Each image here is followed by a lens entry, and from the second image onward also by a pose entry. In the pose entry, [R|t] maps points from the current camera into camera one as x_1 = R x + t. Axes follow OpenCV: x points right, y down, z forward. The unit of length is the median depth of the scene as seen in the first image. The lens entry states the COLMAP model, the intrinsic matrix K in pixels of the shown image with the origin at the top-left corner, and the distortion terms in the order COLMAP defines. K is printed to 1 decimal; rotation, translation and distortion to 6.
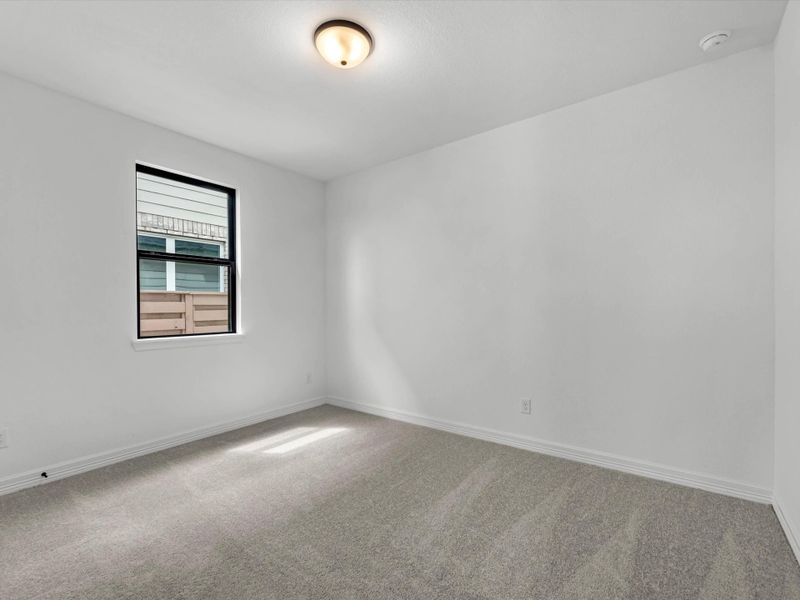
lens RADIAL K [[368.7, 0, 402.3], [0, 368.7, 298.2], [0, 0, 1]] dist [0.002056, 0.000515]
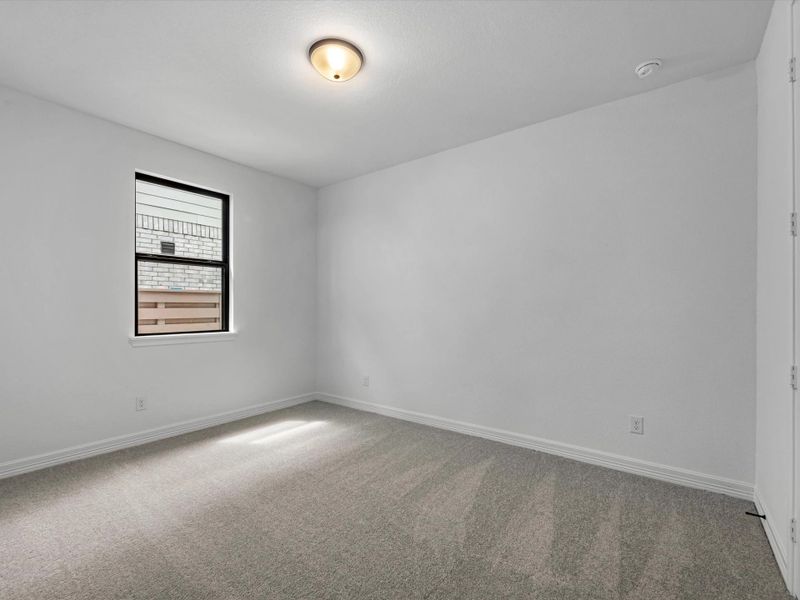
lens RADIAL K [[320.8, 0, 400.0], [0, 320.8, 300.0], [0, 0, 1]] dist [-0.012371, -0.000145]
pose [[0.998485, 0.005820, -0.054712, 0.090001], [-0.005726, 0.999982, 0.001862, 0.001338], [0.054722, -0.001546, 0.998500, 0.109786]]
